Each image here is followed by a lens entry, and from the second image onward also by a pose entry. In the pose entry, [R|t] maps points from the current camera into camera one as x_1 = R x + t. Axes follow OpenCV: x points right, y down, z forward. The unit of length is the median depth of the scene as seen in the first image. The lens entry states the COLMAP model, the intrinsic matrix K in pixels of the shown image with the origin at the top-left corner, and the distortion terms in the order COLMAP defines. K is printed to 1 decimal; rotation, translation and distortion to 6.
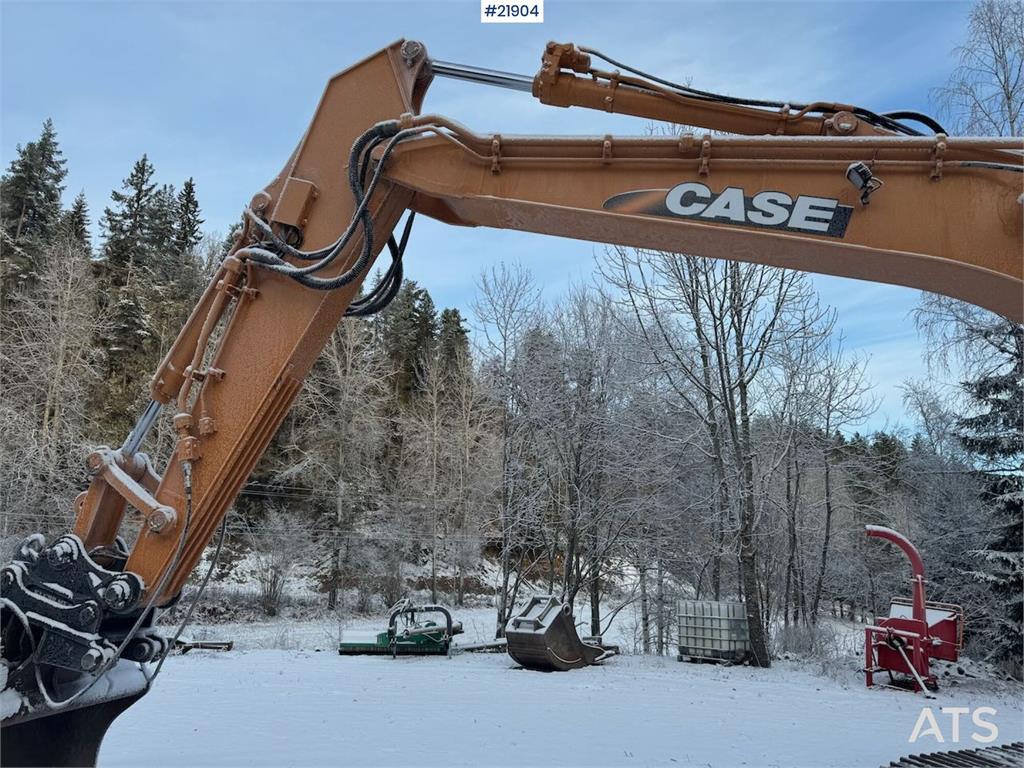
lens RADIAL K [[713.0, 0, 511.4], [0, 713.0, 380.3], [0, 0, 1]] dist [0.061705, -0.062967]
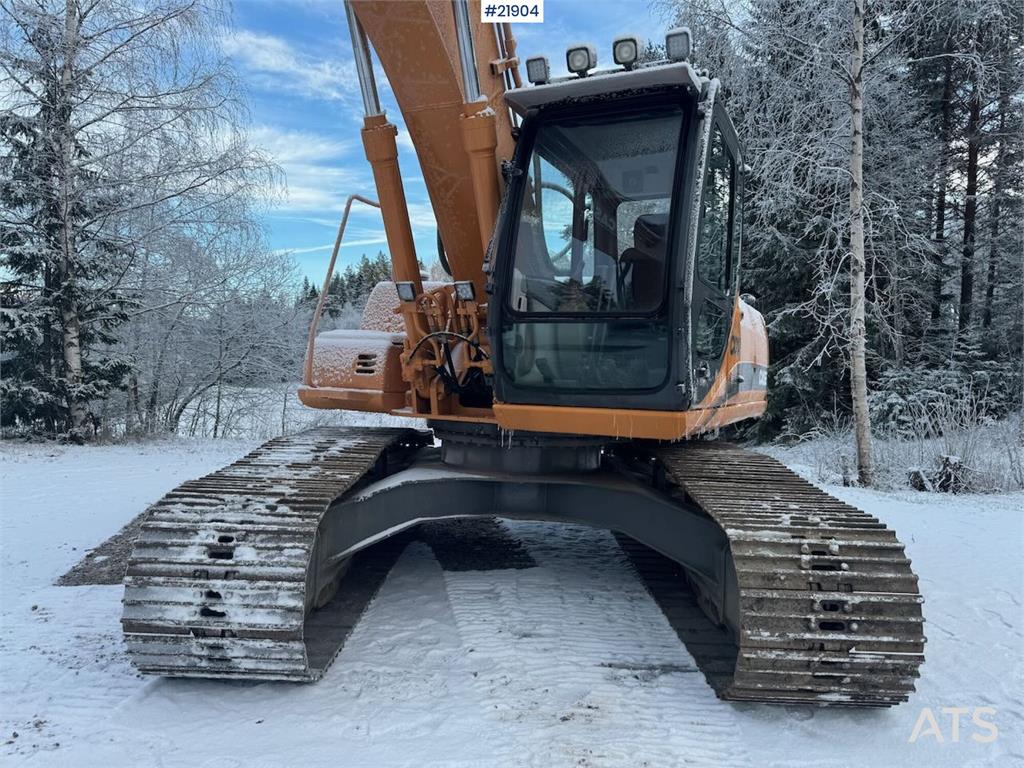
lens RADIAL K [[728.1, 0, 515.0], [0, 728.1, 369.4], [0, 0, 1]] dist [0.009505, 0.000849]
pose [[0.268883, -0.015102, 0.963054, -0.030893], [-0.256233, 0.962725, 0.086637, 0.058041], [-0.928465, -0.270062, 0.254991, 0.124688]]
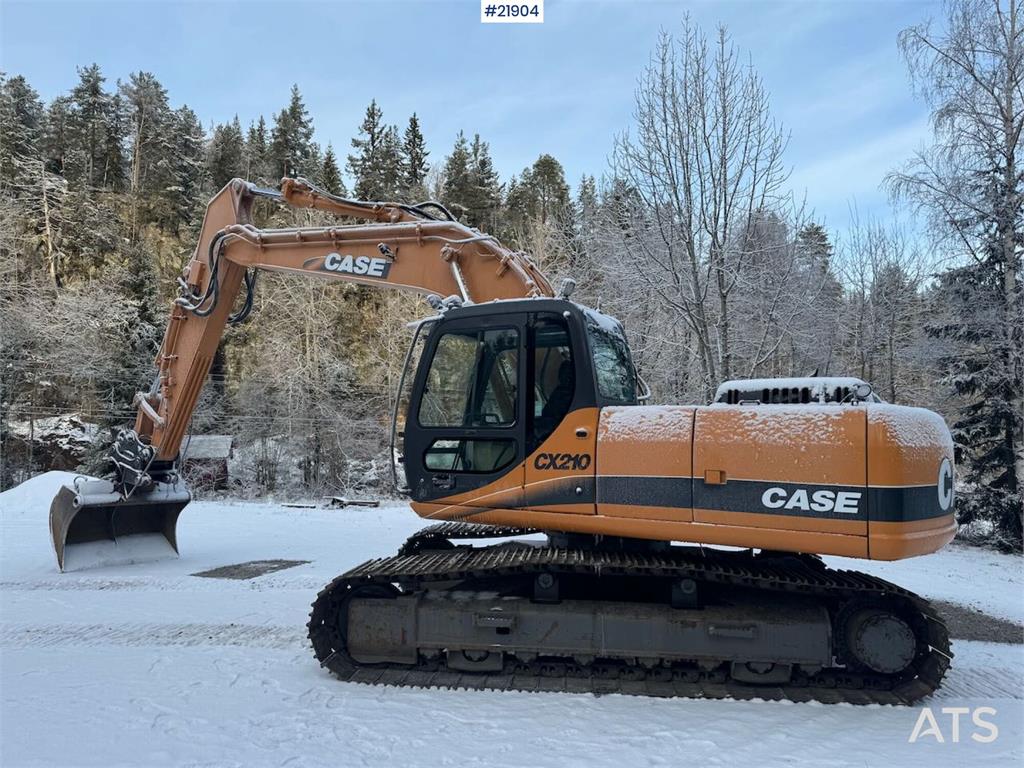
lens RADIAL K [[706.4, 0, 512.0], [0, 706.4, 384.0], [0, 0, 1]] dist [0.135958, -0.191865]
pose [[0.937882, -0.045163, -0.344003, 0.376046], [0.095932, 0.986594, 0.132020, -0.034543], [0.333429, -0.156820, 0.929641, -0.204740]]
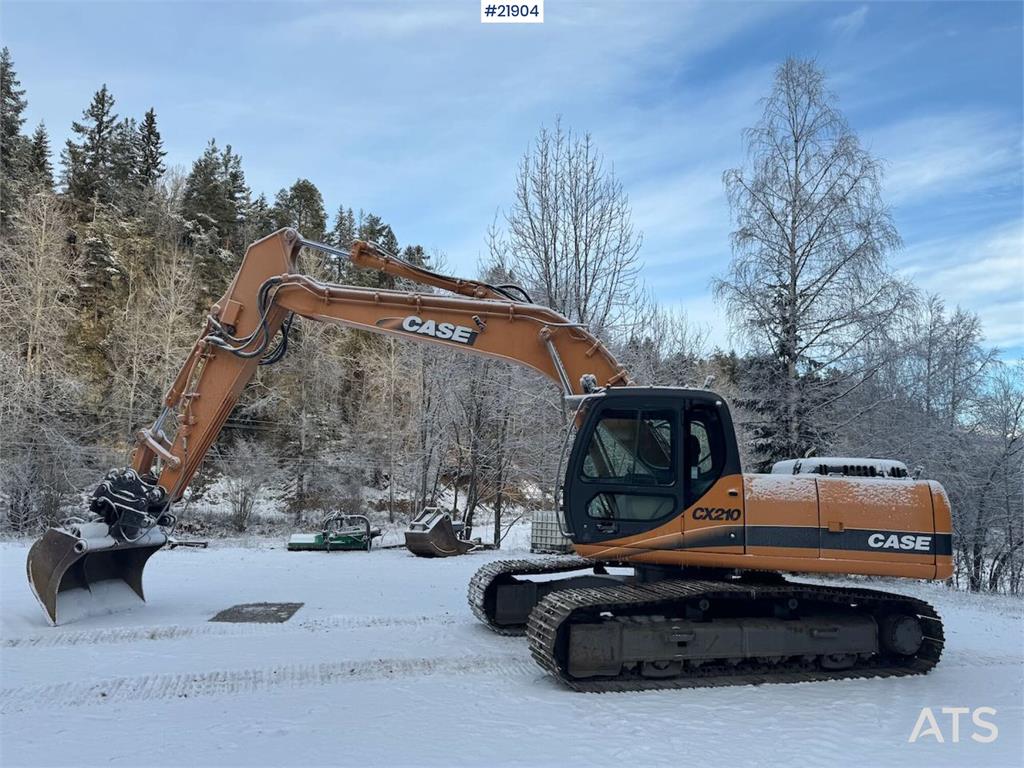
lens RADIAL K [[710.4, 0, 507.8], [0, 710.4, 379.4], [0, 0, 1]] dist [0.061735, -0.054415]
pose [[0.999349, 0.010103, 0.034641, 0.127228], [-0.013436, 0.995157, 0.097377, -0.079984], [-0.033490, -0.097779, 0.994644, -0.331609]]
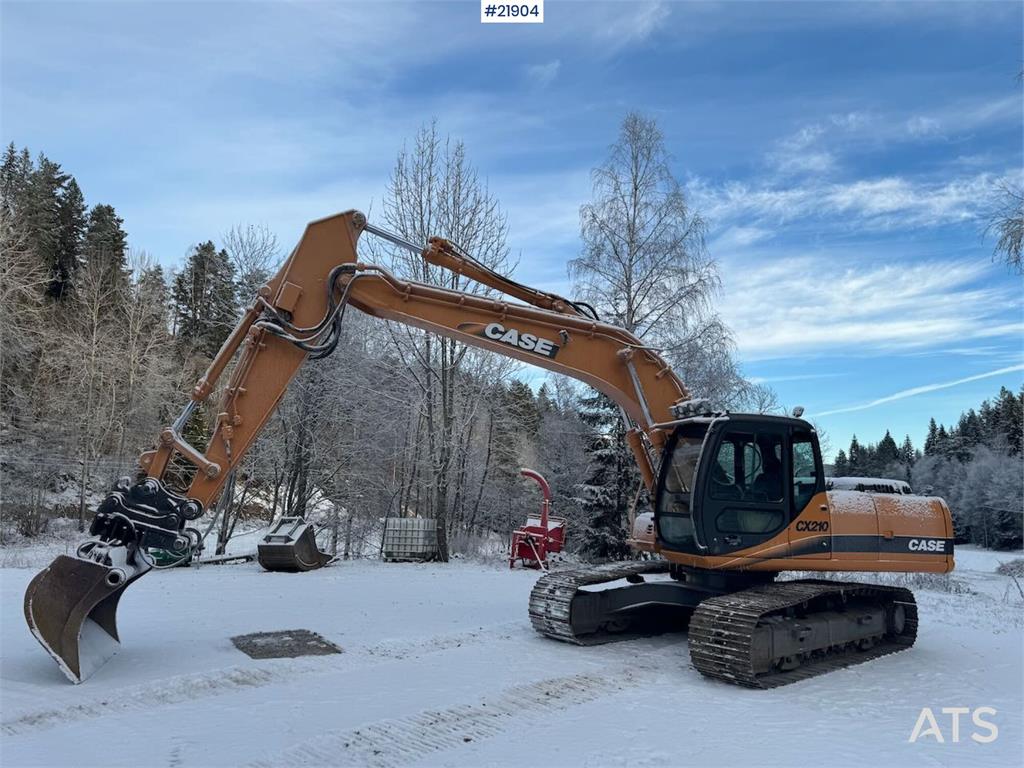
lens RADIAL K [[713.0, 0, 511.4], [0, 713.0, 380.3], [0, 0, 1]] dist [0.061705, -0.062967]
pose [[0.889581, 0.077888, 0.450087, -0.179247], [-0.121477, 0.990211, 0.068738, -0.069381], [-0.440327, -0.115824, 0.890335, -0.257714]]
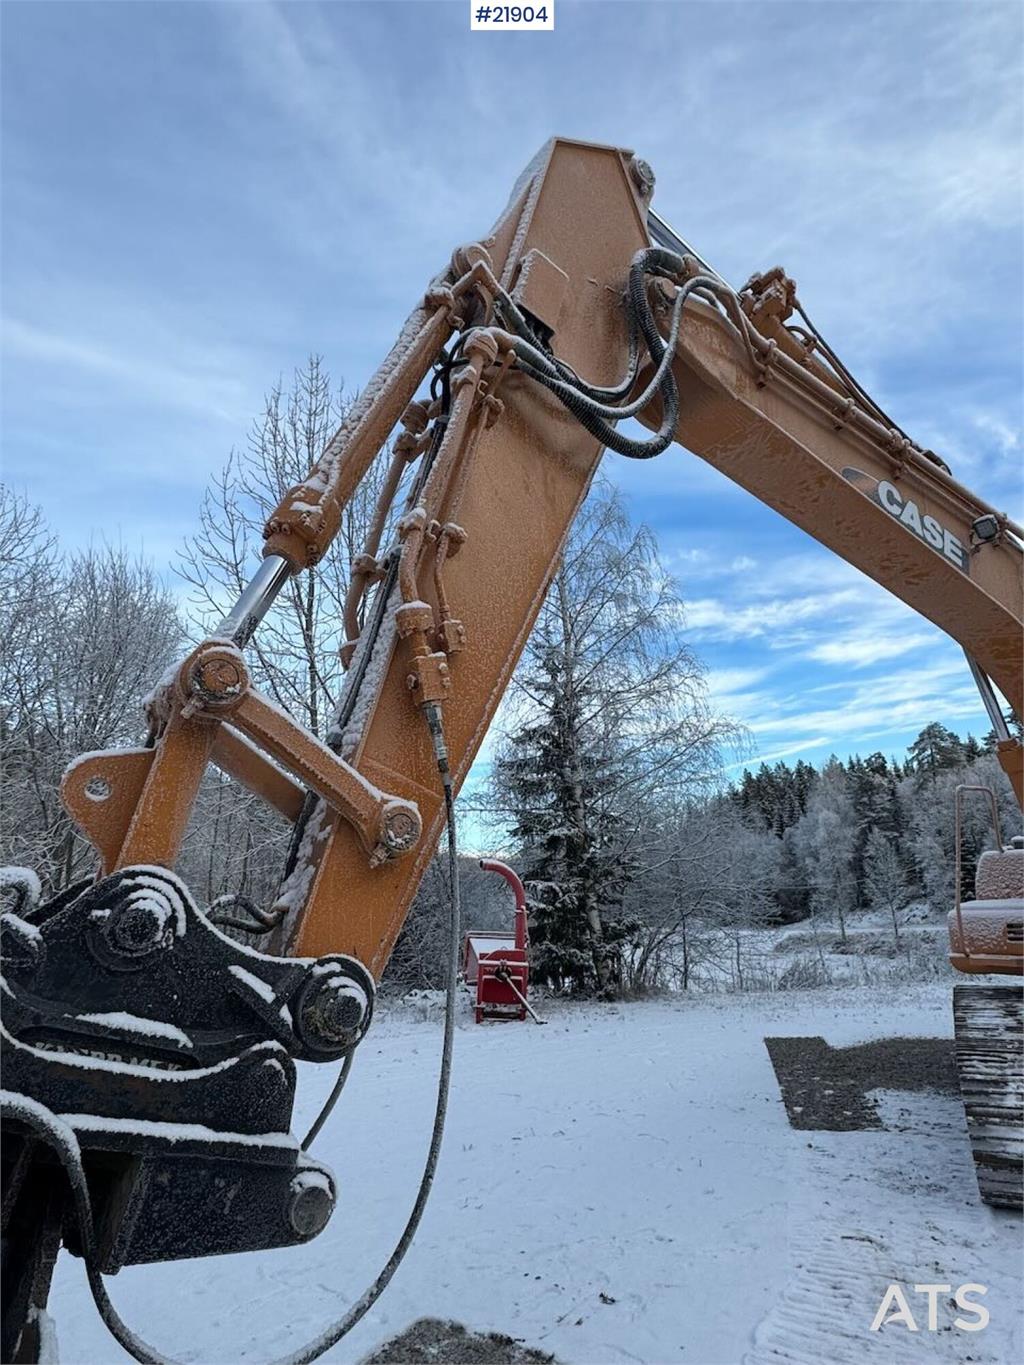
lens RADIAL K [[775.1, 0, 513.5], [0, 775.1, 658.4], [0, 0, 1]] dist [-0.001793, -0.000254]
pose [[0.693680, 0.163420, 0.701500, -0.216033], [-0.113686, 0.986555, -0.117408, 0.038067], [-0.711255, 0.001693, 0.702932, 0.168639]]
